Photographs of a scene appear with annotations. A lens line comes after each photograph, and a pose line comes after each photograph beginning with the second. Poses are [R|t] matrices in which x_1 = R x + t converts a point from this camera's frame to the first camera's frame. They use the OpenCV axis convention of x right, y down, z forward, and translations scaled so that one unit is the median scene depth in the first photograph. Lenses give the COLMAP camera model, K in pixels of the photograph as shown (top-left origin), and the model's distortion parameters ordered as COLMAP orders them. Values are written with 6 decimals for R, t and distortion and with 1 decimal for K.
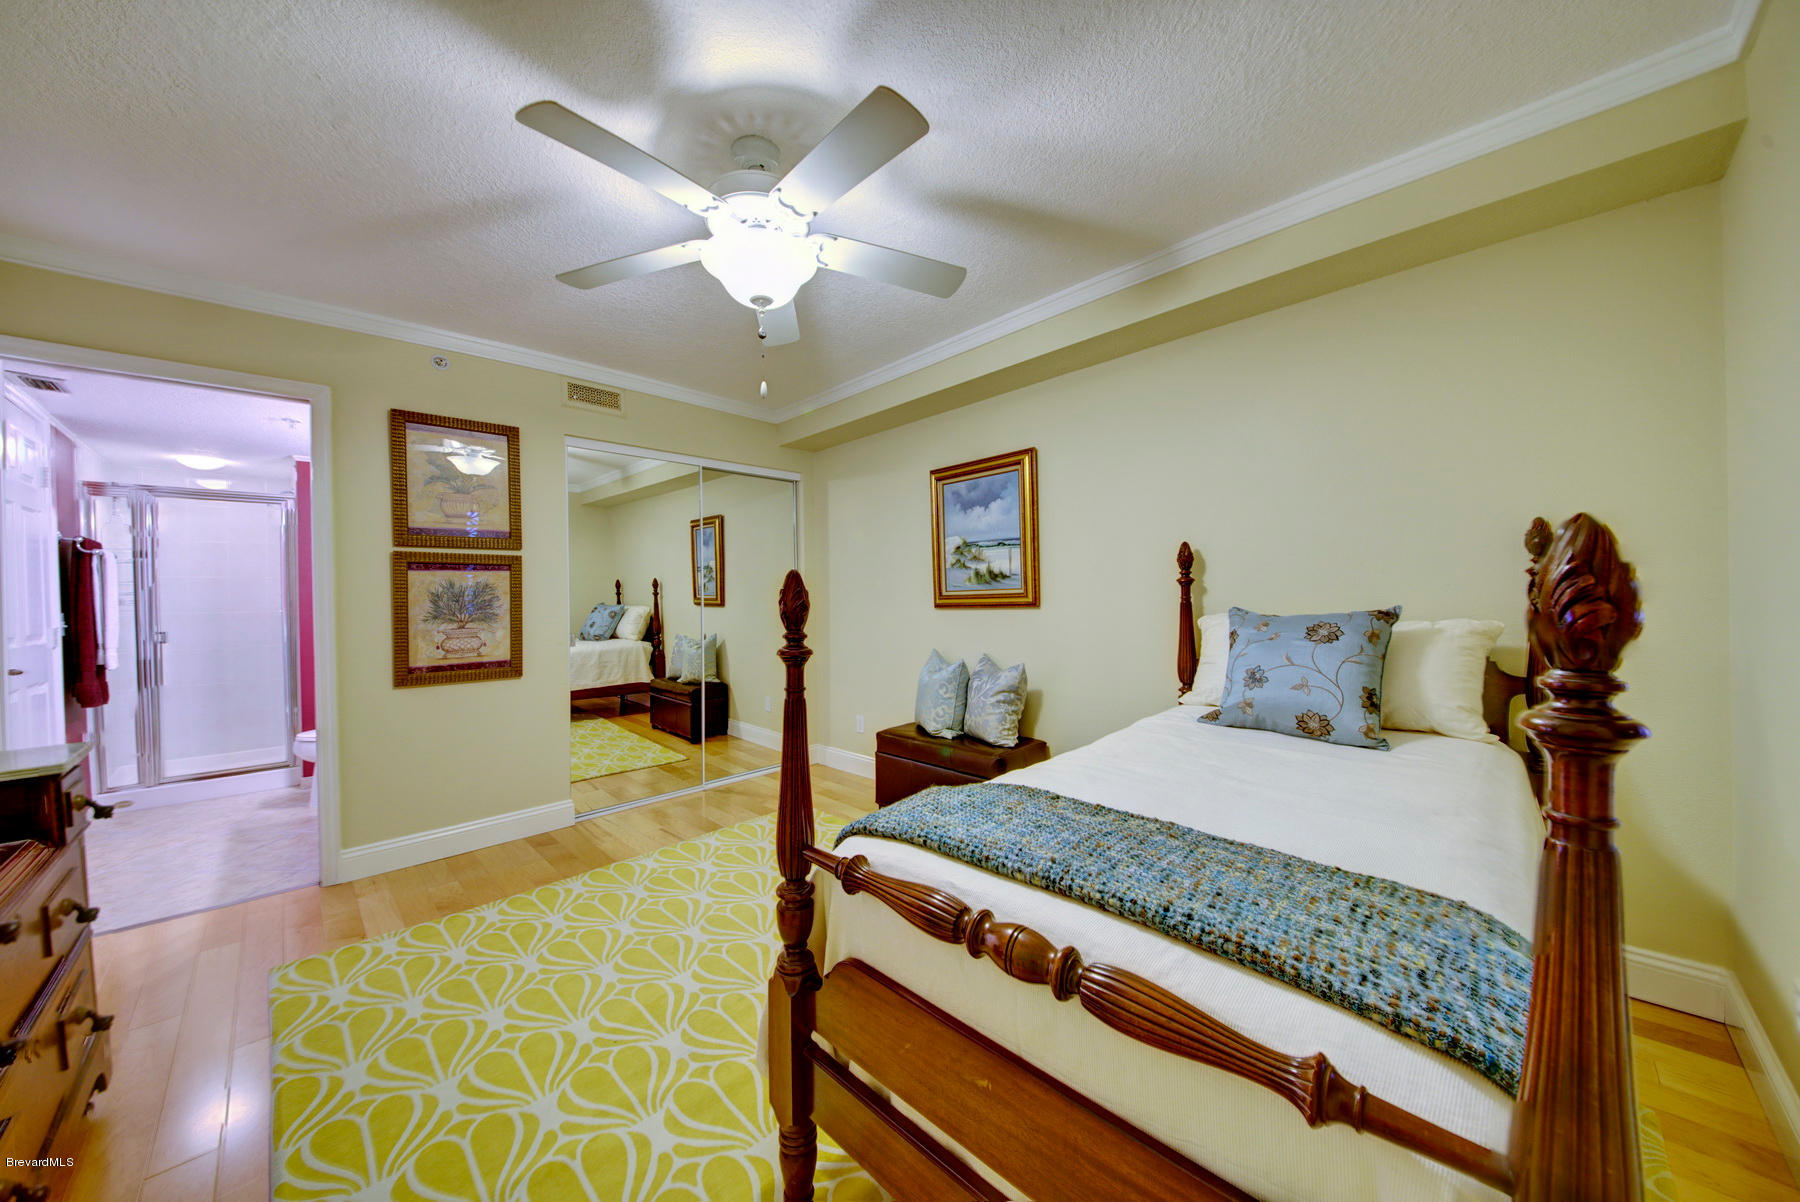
lens RADIAL K [[647.6, 0, 901.8], [0, 647.6, 605.3], [0, 0, 1]] dist [-0.000338, -0.000147]
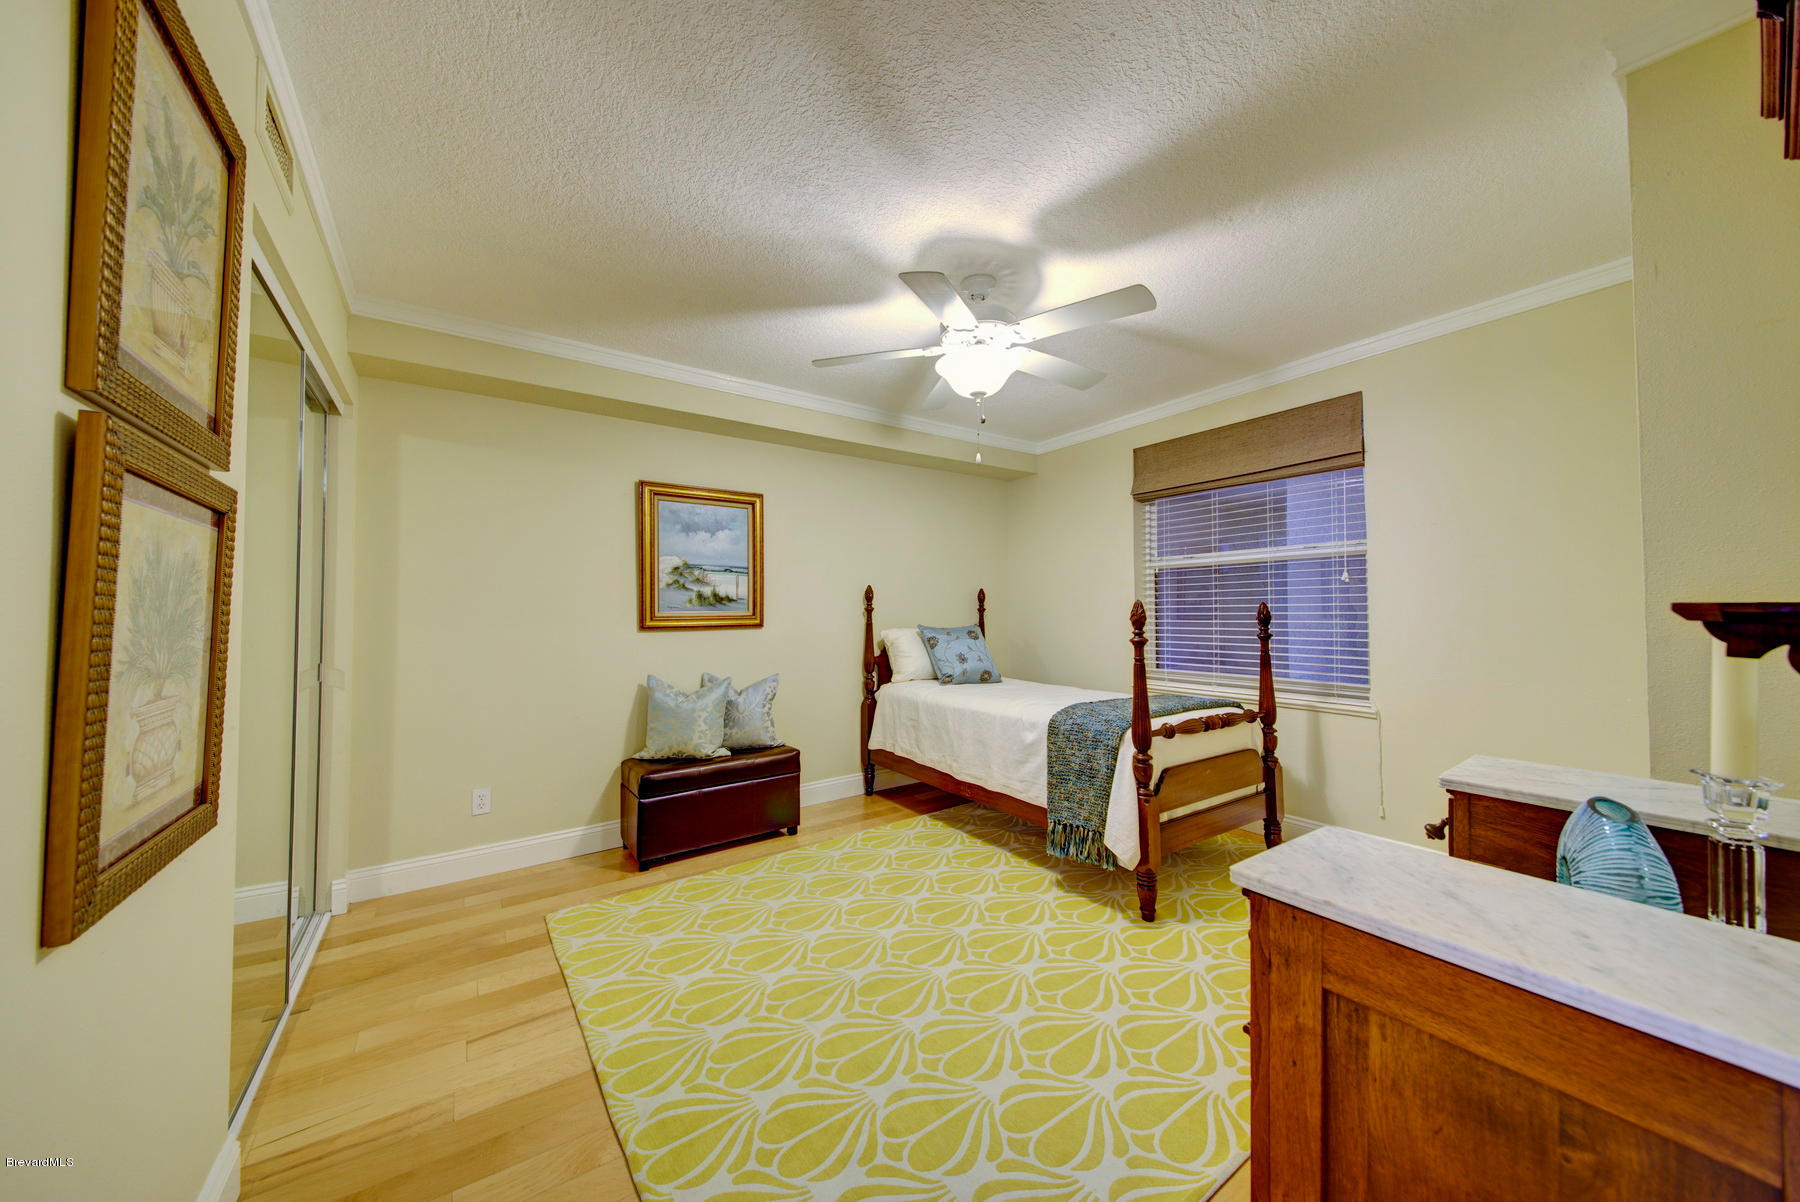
lens RADIAL K [[620.7, 0, 902.2], [0, 620.7, 600.1], [0, 0, 1]] dist [0.024561, -0.000053]
pose [[0.141972, 0.041841, 0.988986, -0.863937], [0.016747, 0.998862, -0.044663, 0.008251], [-0.989729, 0.022903, 0.141110, 0.565464]]
